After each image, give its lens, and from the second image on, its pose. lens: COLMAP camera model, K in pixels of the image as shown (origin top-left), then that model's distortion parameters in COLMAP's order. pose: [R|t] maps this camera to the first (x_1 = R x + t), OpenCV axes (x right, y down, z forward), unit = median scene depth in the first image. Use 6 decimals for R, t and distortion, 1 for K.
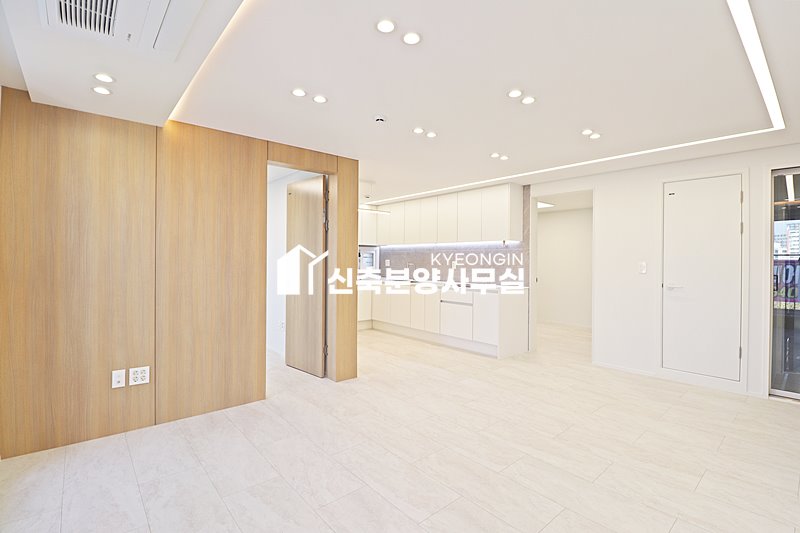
lens RADIAL K [[370.7, 0, 402.5], [0, 370.7, 262.3], [0, 0, 1]] dist [-0.002416, -0.011035]
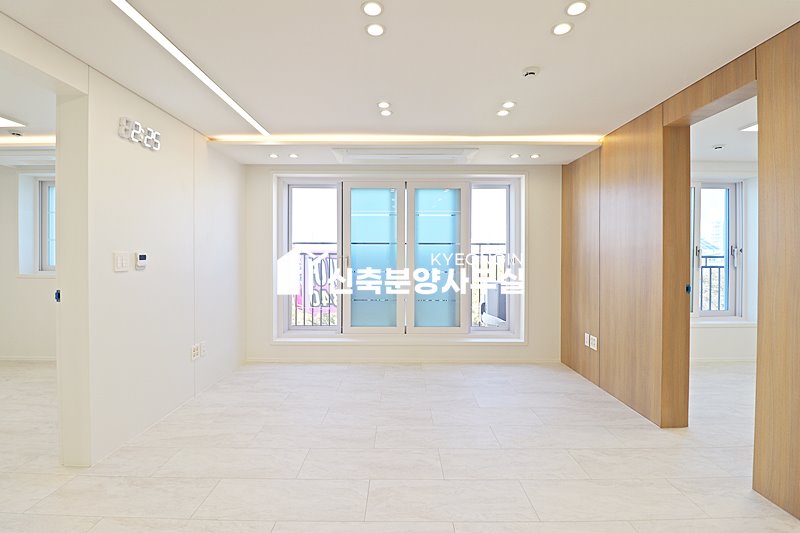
lens RADIAL K [[370.7, 0, 398.6], [0, 370.7, 259.8], [0, 0, 1]] dist [-0.002416, -0.011035]
pose [[-0.661111, -0.001325, -0.750287, 0.514568], [-0.008947, 0.999941, 0.006118, 0.006842], [0.750235, 0.010758, -0.661084, 0.942450]]
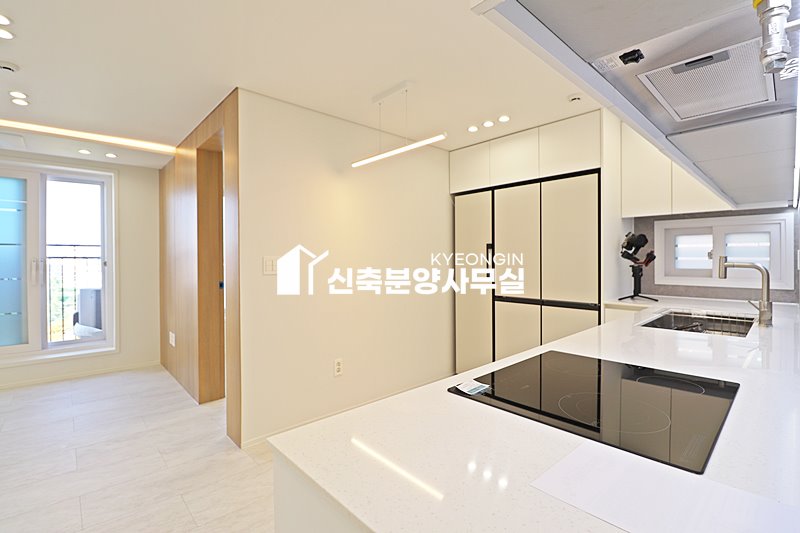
lens RADIAL K [[370.7, 0, 399.2], [0, 370.7, 261.5], [0, 0, 1]] dist [-0.002416, -0.011035]
pose [[0.021321, -0.001148, -0.999772, 0.497140], [0.000052, 0.999999, -0.001148, 0.007661], [0.999773, -0.000028, 0.021321, 1.278880]]
